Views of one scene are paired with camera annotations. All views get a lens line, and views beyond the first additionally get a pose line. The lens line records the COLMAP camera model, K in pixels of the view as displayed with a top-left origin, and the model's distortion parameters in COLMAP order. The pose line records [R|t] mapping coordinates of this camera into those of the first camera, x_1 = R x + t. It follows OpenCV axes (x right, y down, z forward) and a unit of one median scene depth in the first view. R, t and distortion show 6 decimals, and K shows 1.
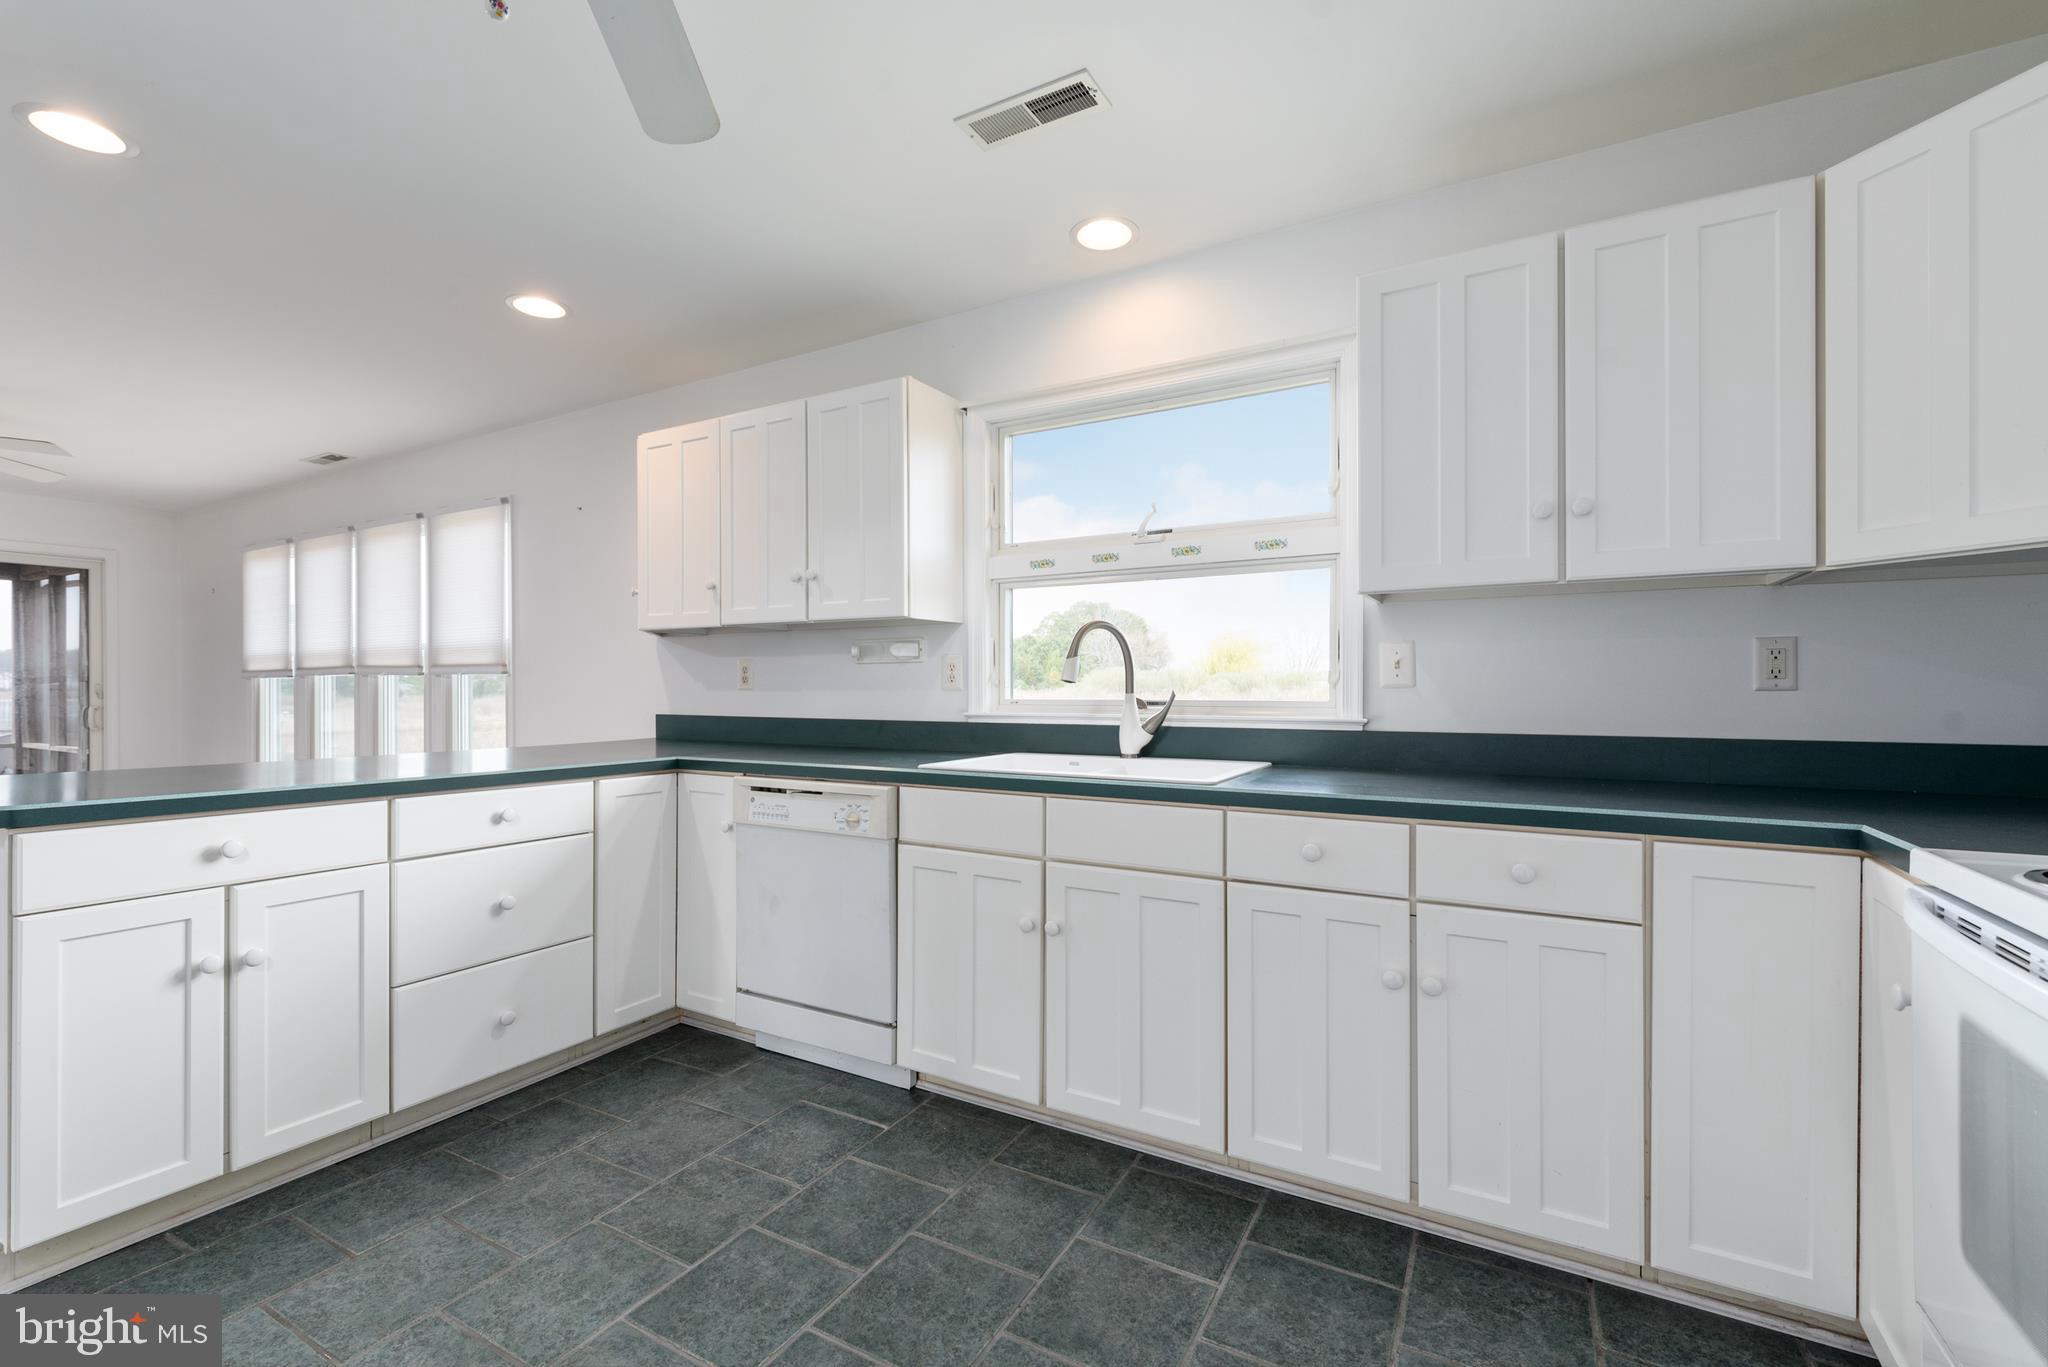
lens RADIAL K [[876.7, 0, 1031.8], [0, 876.7, 679.4], [0, 0, 1]] dist [0.004612, -0.001539]
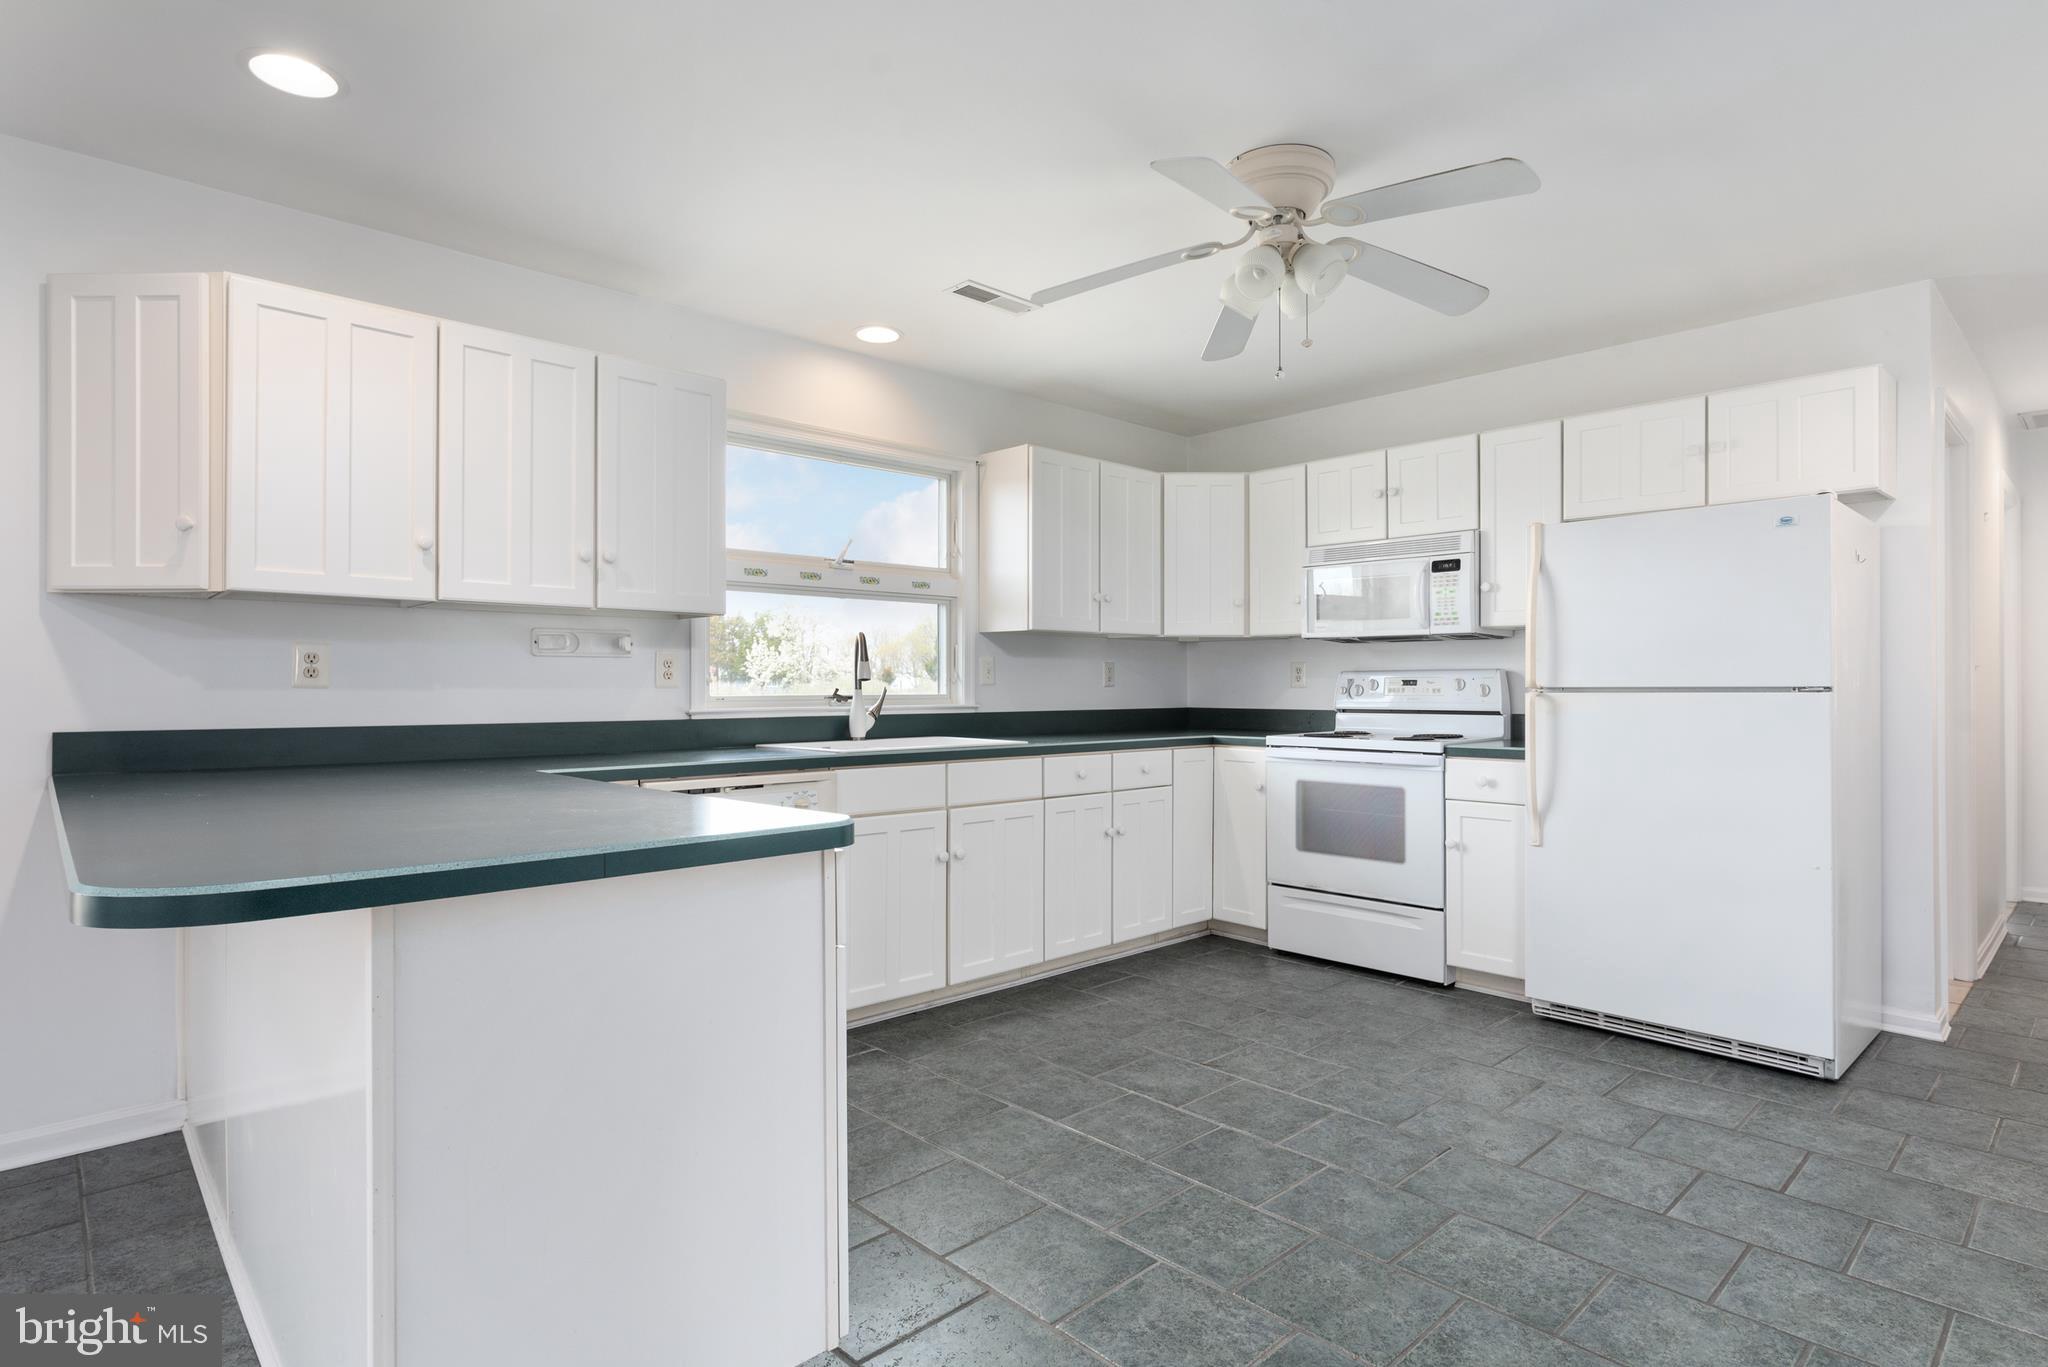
lens RADIAL K [[1042.8, 0, 1018.3], [0, 1042.8, 677.9], [0, 0, 1]] dist [-0.000778, 0.000007]
pose [[0.303535, 0.011856, 0.952746, -1.282963], [-0.003210, 0.999930, -0.011421, 0.015841], [-0.952815, 0.000409, 0.303552, 0.330852]]
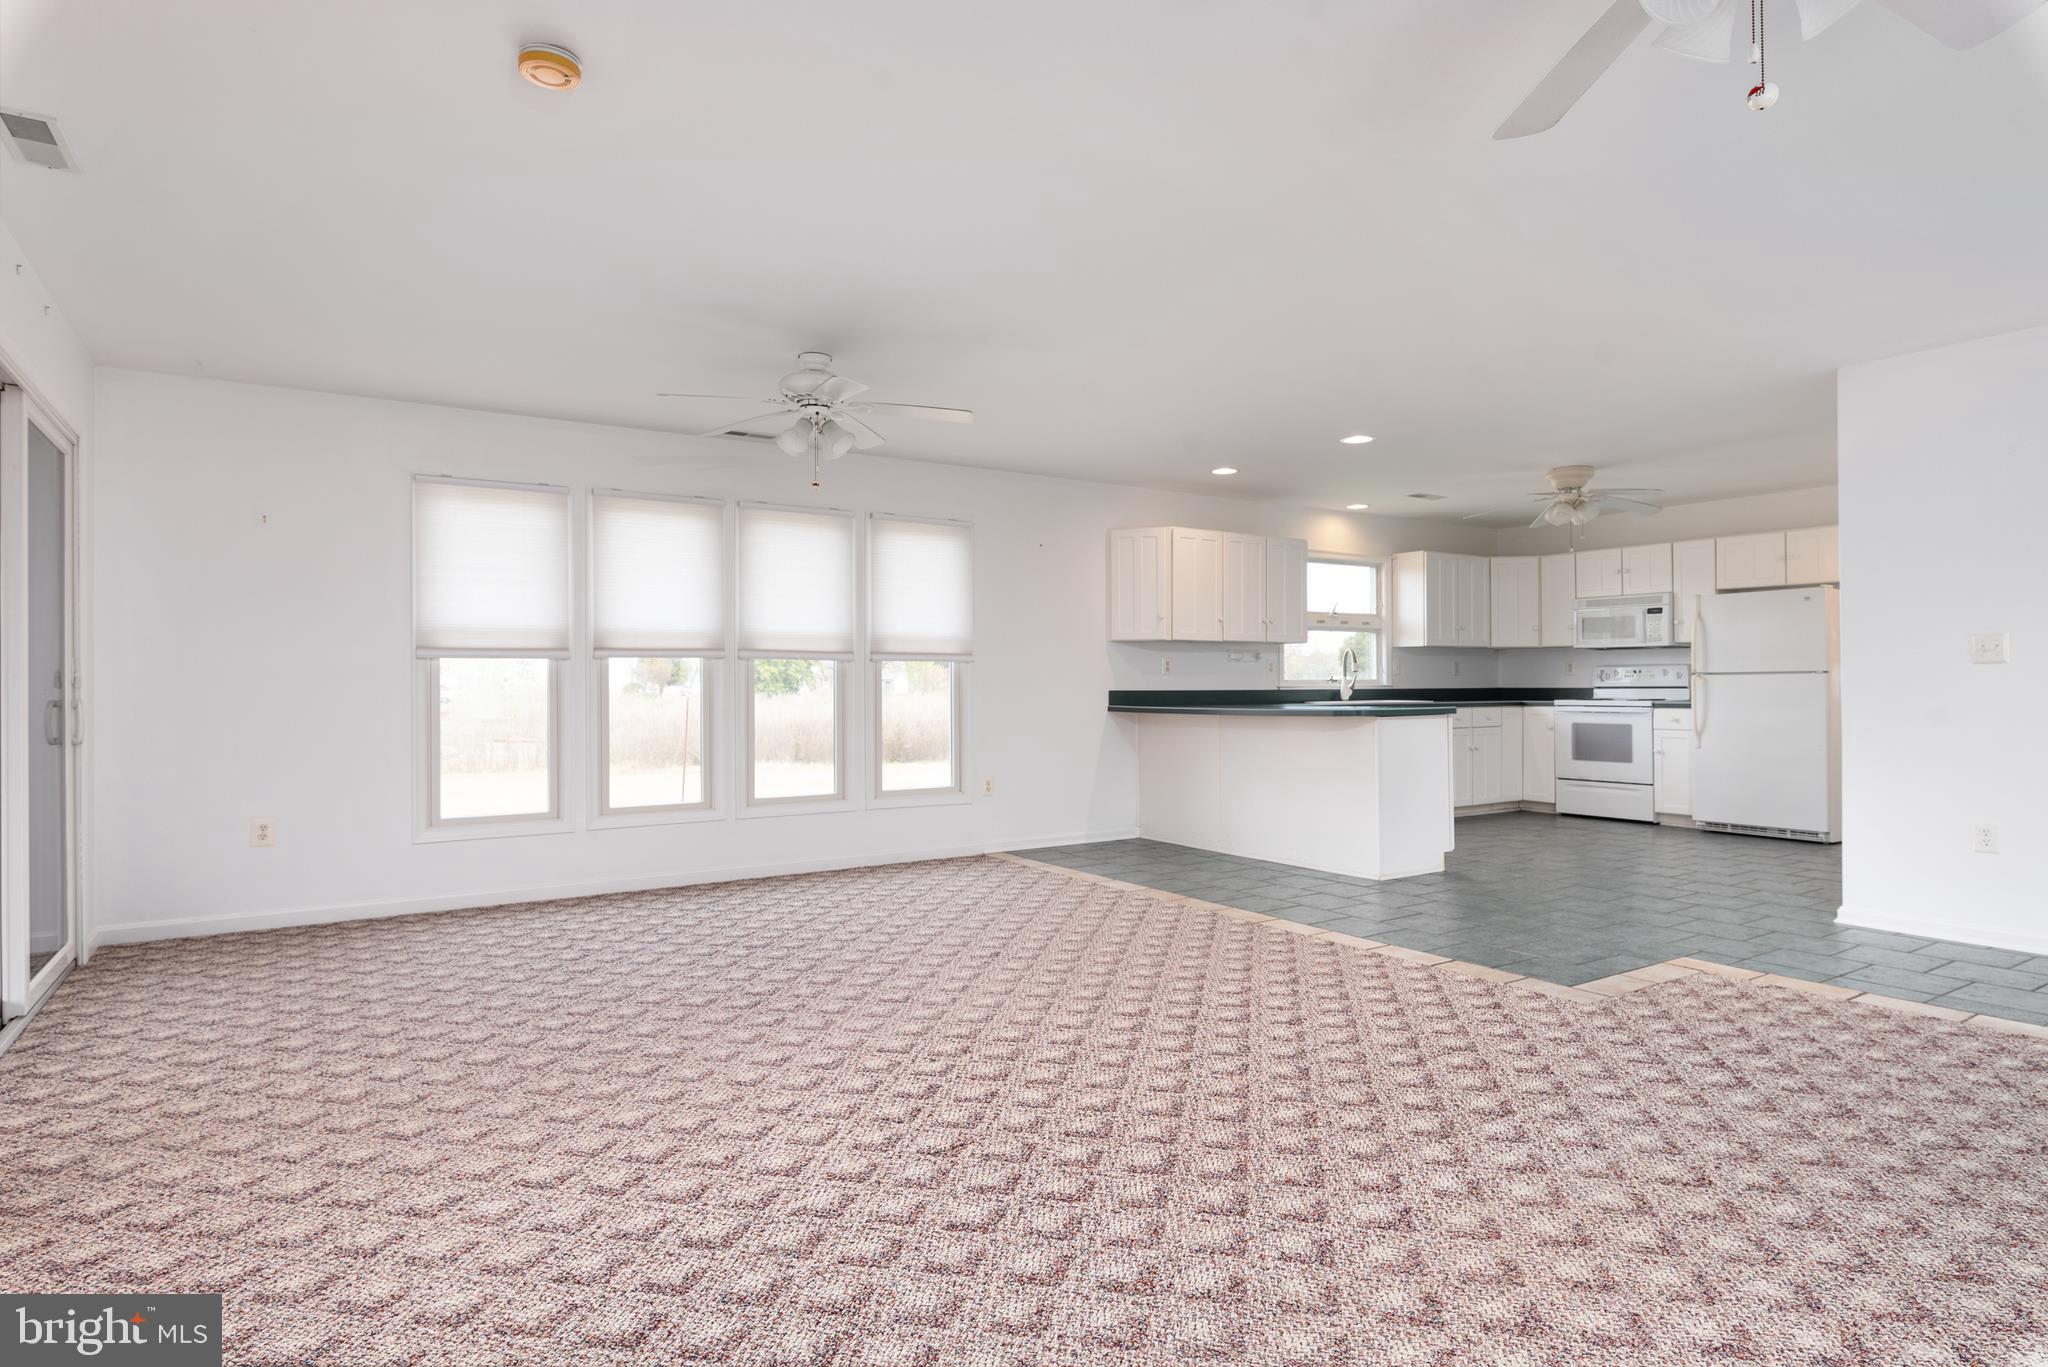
lens RADIAL K [[1094.2, 0, 1022.4], [0, 1094.2, 679.0], [0, 0, 1]] dist [-0.001787, -0.001047]
pose [[0.468553, 0.007894, 0.883400, -3.298305], [0.000633, 0.999957, -0.009271, 0.054601], [-0.883435, 0.004903, 0.468528, 0.330534]]
